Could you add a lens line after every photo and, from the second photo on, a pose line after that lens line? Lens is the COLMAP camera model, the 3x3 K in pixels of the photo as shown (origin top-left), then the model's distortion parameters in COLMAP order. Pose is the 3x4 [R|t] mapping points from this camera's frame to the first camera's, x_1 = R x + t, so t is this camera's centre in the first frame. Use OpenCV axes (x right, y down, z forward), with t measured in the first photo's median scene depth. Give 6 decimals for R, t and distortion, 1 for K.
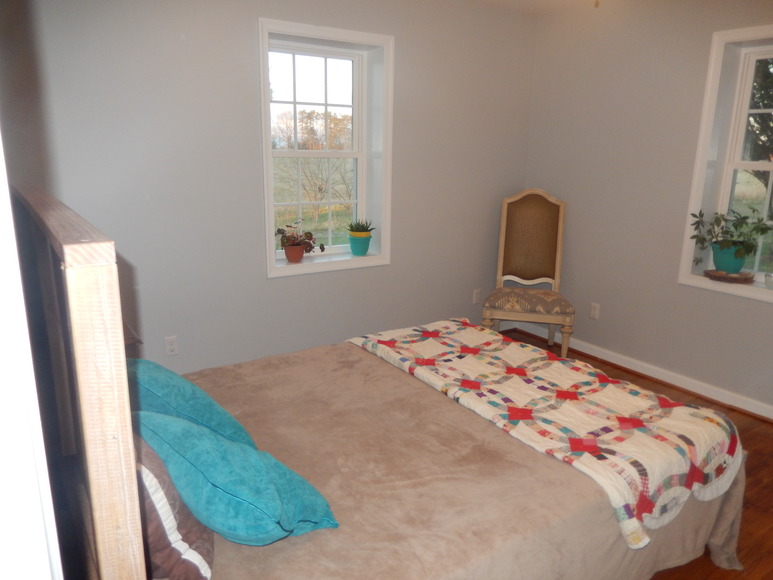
lens RADIAL K [[573.8, 0, 386.5], [0, 573.8, 290.0], [0, 0, 1]] dist [-0.010993, -0.009400]
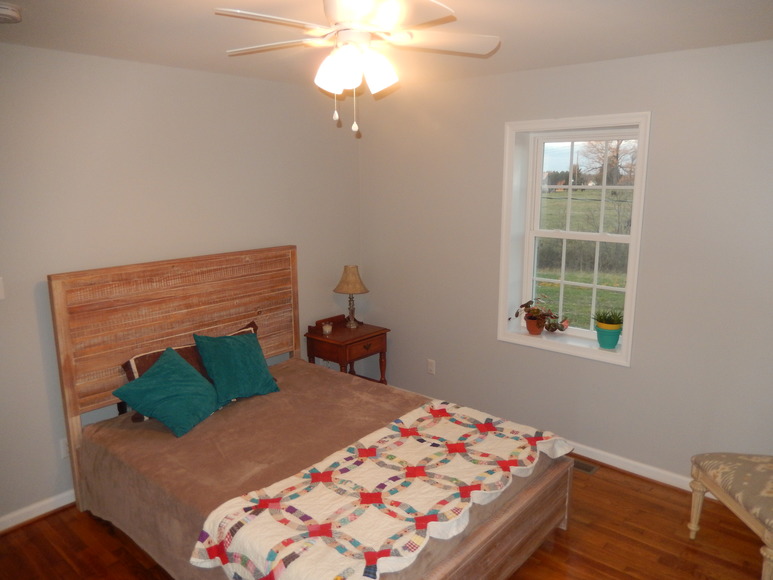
lens RADIAL K [[573.8, 0, 386.5], [0, 573.8, 290.0], [0, 0, 1]] dist [-0.010993, -0.009400]
pose [[0.259394, 0.162706, -0.951967, 1.012986], [-0.226847, 0.968394, 0.103702, -0.233447], [0.938752, 0.189051, 0.288105, 0.554438]]
